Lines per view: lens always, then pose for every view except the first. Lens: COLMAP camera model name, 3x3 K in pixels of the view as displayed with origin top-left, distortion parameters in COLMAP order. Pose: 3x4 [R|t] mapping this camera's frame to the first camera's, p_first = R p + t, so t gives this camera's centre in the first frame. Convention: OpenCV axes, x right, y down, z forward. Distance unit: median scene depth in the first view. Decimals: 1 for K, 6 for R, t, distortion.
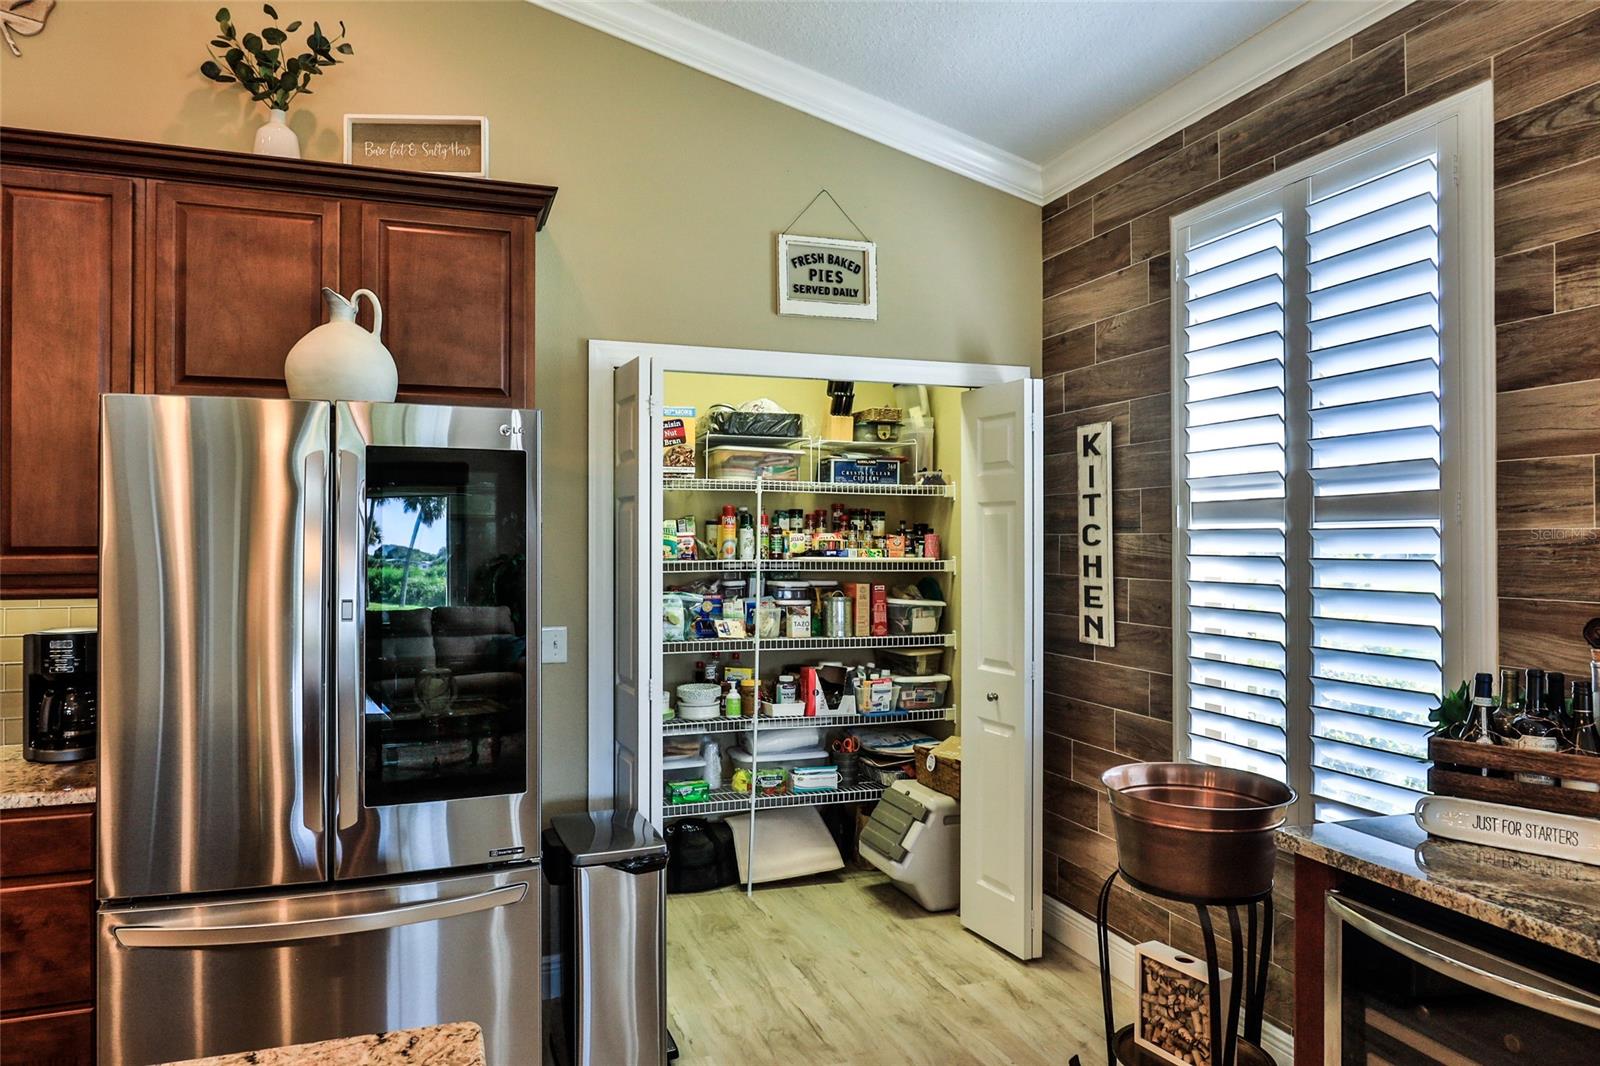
lens RADIAL K [[1022.9, 0, 786.9], [0, 1022.9, 529.9], [0, 0, 1]] dist [-0.011484, 0.001036]
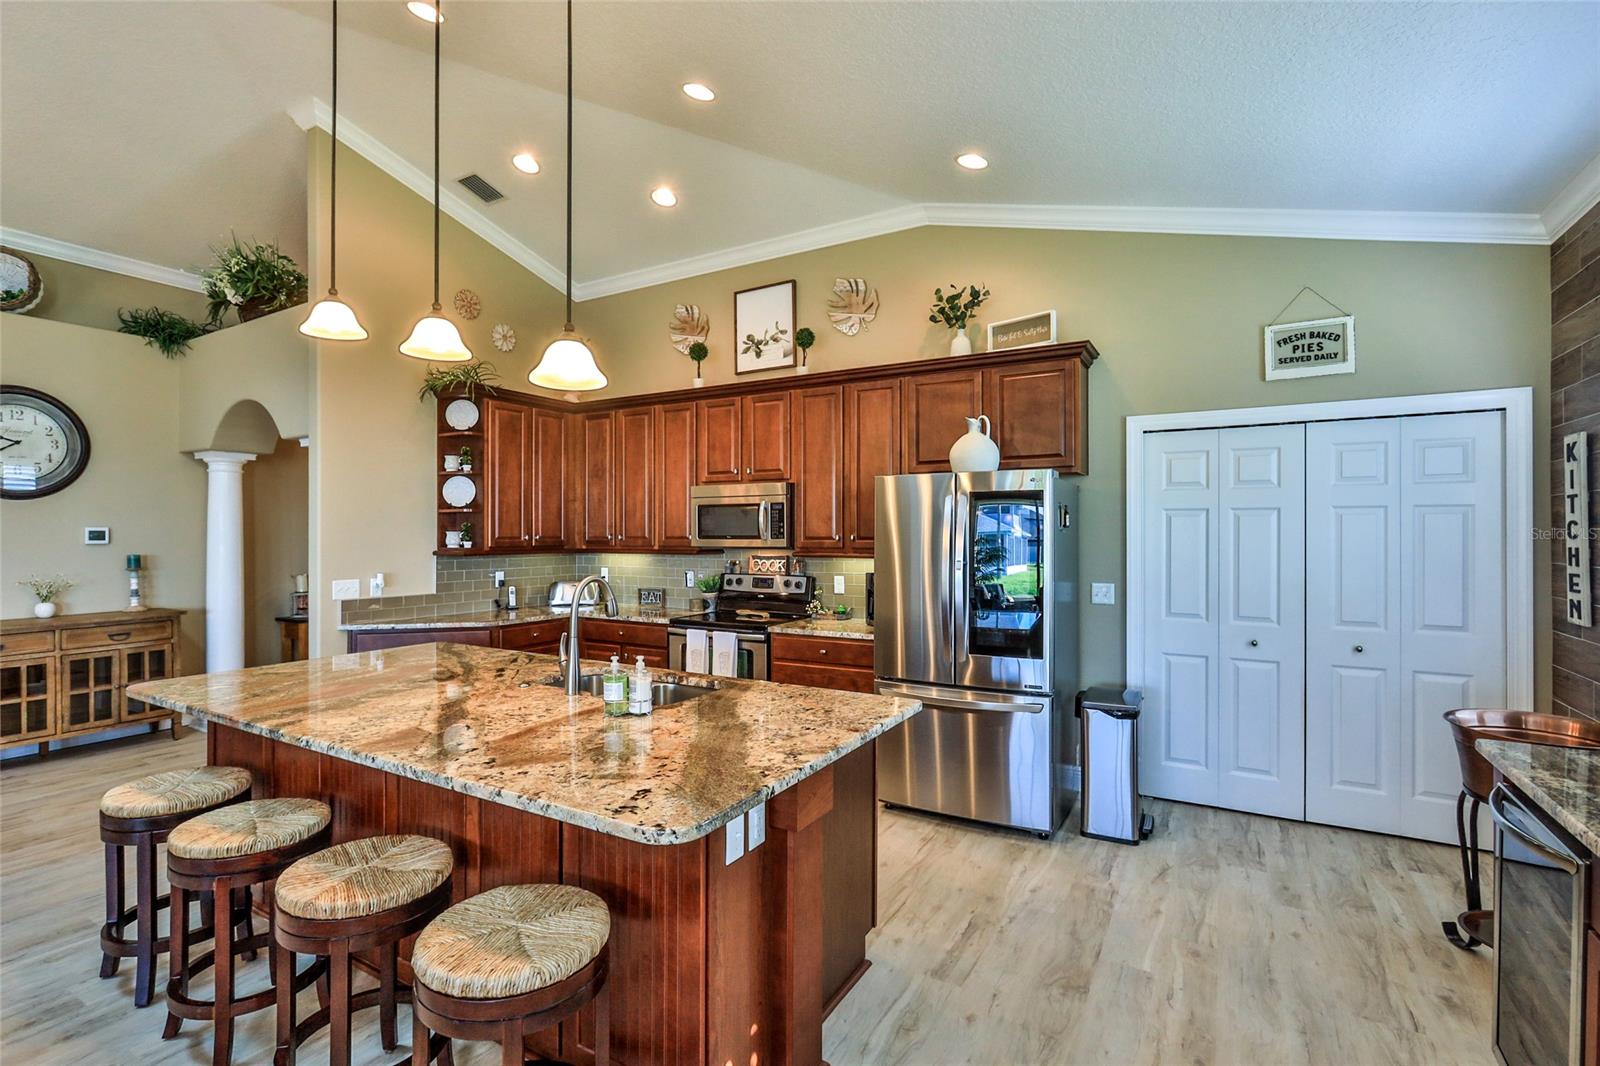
lens RADIAL K [[760.8, 0, 776.4], [0, 760.8, 532.8], [0, 0, 1]] dist [-0.006706, 0.001527]
pose [[0.636088, -0.001294, -0.771615, 0.417534], [0.007737, 0.999959, 0.004701, -0.002792], [0.771577, -0.008960, 0.636072, -0.262469]]
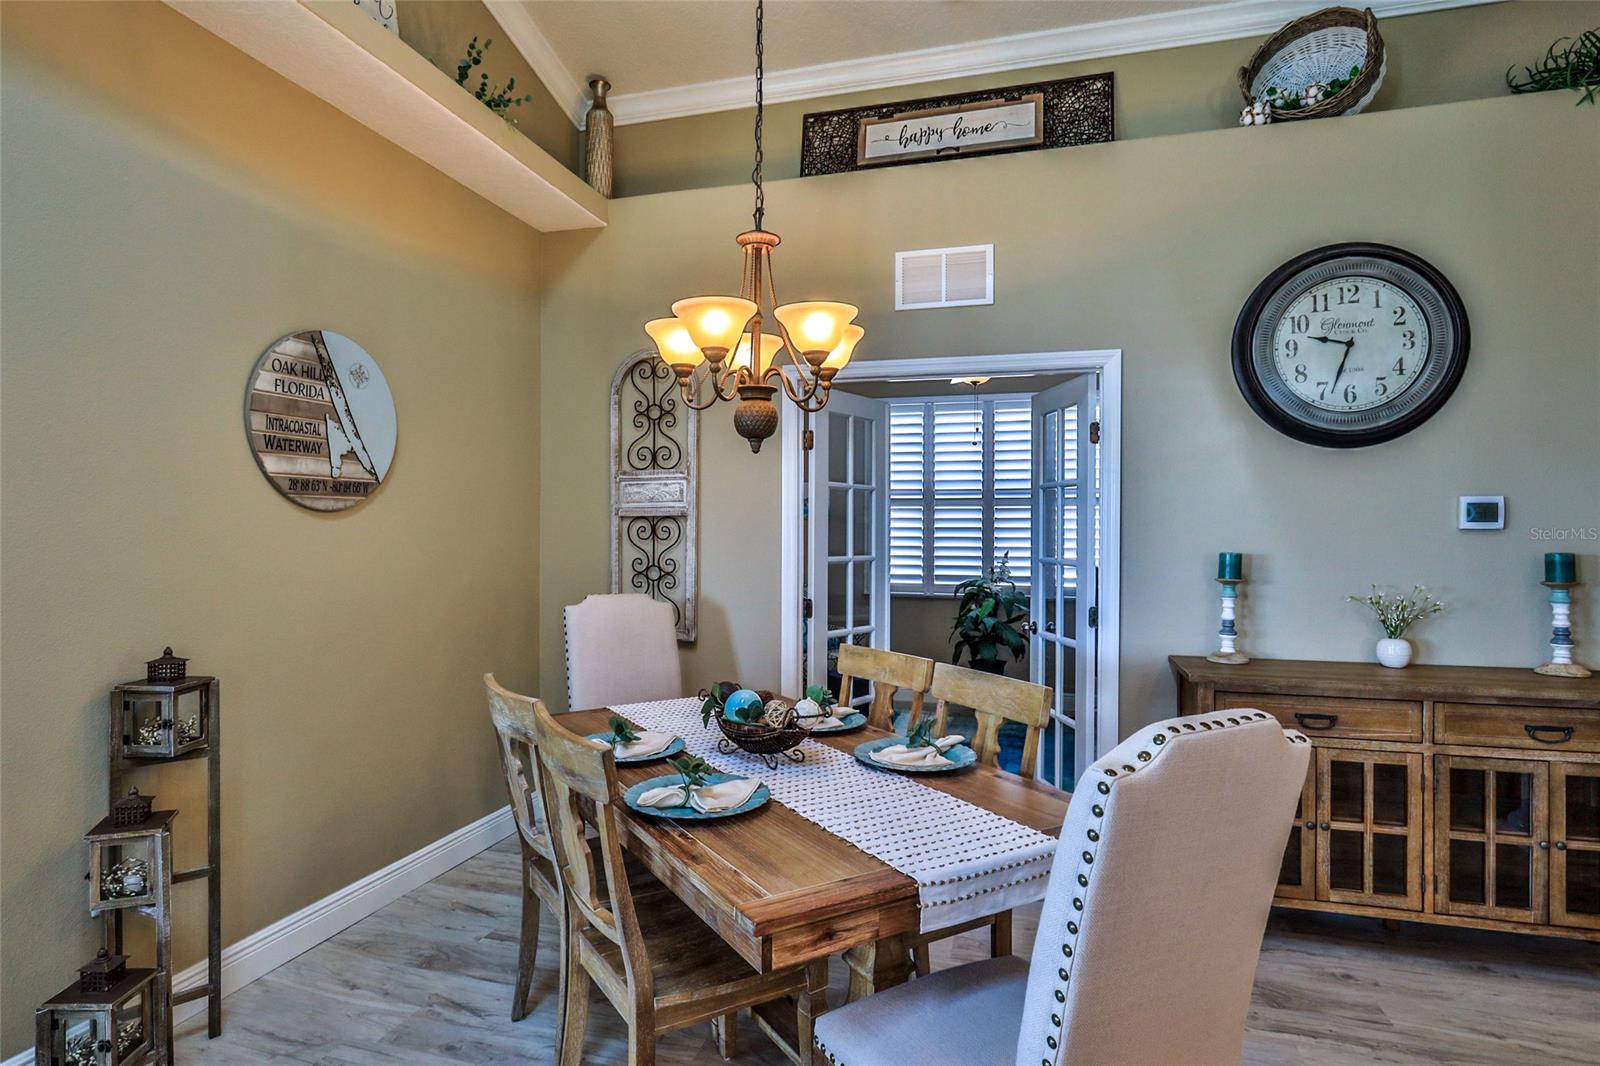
lens RADIAL K [[837.1, 0, 804.0], [0, 837.1, 526.2], [0, 0, 1]] dist [-0.000756, 0.000029]
pose [[-0.573568, -0.004791, -0.819144, -0.616583], [0.003322, 0.999961, -0.008175, 0.019539], [0.819152, -0.007410, -0.573529, -0.435442]]
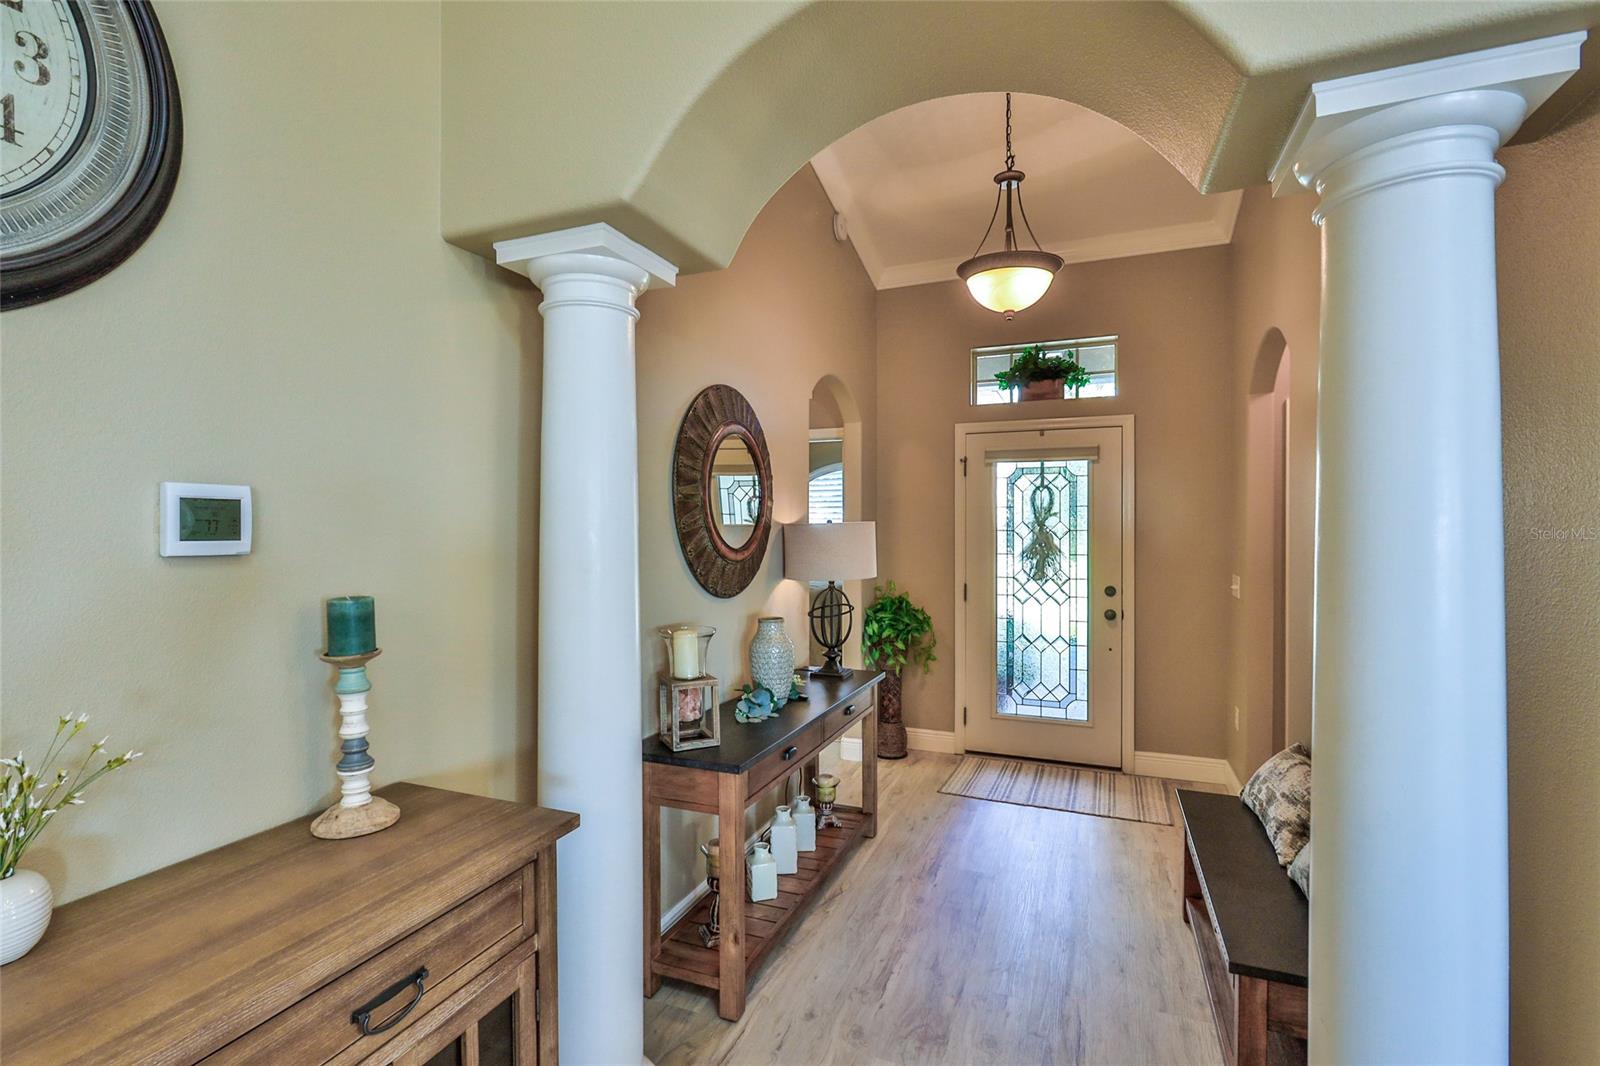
lens RADIAL K [[756.0, 0, 766.4], [0, 756.0, 532.0], [0, 0, 1]] dist [-0.008459, 0.000018]
pose [[0.733939, -0.000017, -0.679216, -1.309120], [0.008747, 0.999917, 0.009426, 0.004934], [0.679159, -0.012859, 0.733878, -0.439854]]
